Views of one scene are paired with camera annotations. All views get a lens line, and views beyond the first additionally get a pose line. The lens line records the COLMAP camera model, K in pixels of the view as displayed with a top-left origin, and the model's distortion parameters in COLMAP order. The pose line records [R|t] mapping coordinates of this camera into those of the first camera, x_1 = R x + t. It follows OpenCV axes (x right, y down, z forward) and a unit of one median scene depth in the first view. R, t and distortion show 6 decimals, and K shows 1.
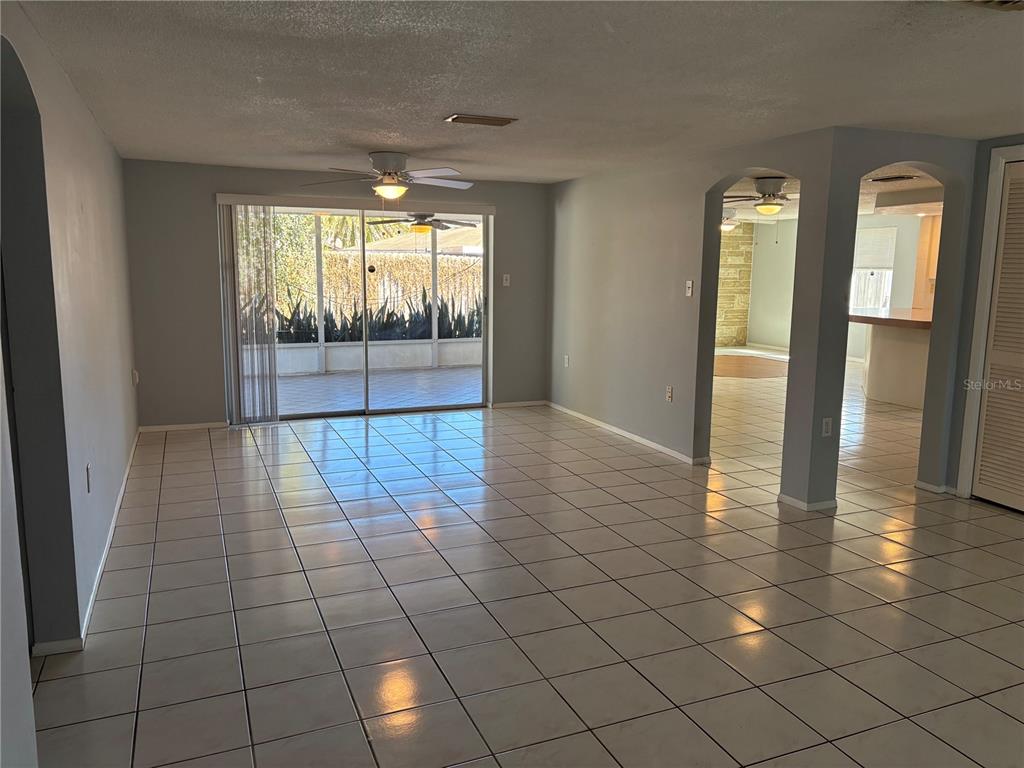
lens RADIAL K [[772.7, 0, 516.4], [0, 772.7, 382.5], [0, 0, 1]] dist [0.031286, 0.003178]
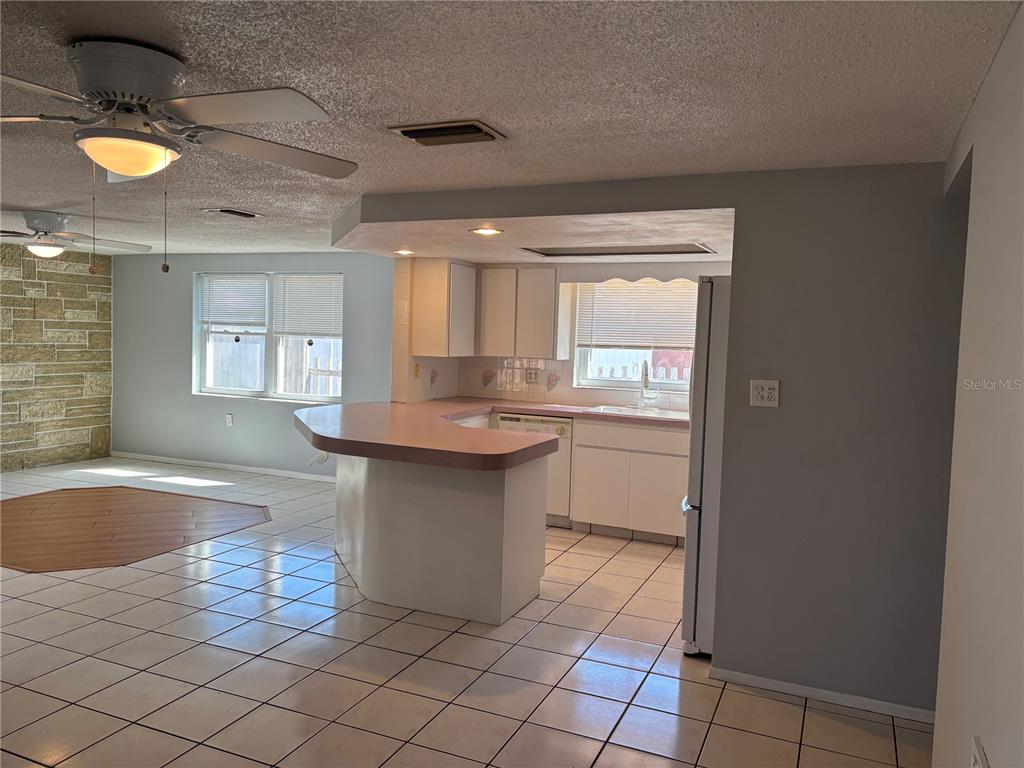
lens RADIAL K [[772.7, 0, 511.4], [0, 772.7, 378.1], [0, 0, 1]] dist [0.031286, 0.003178]
pose [[0.728905, -0.030937, 0.683916, 0.112848], [0.084344, 0.995426, -0.044865, -0.055701], [-0.679400, 0.090387, 0.728180, 0.345561]]
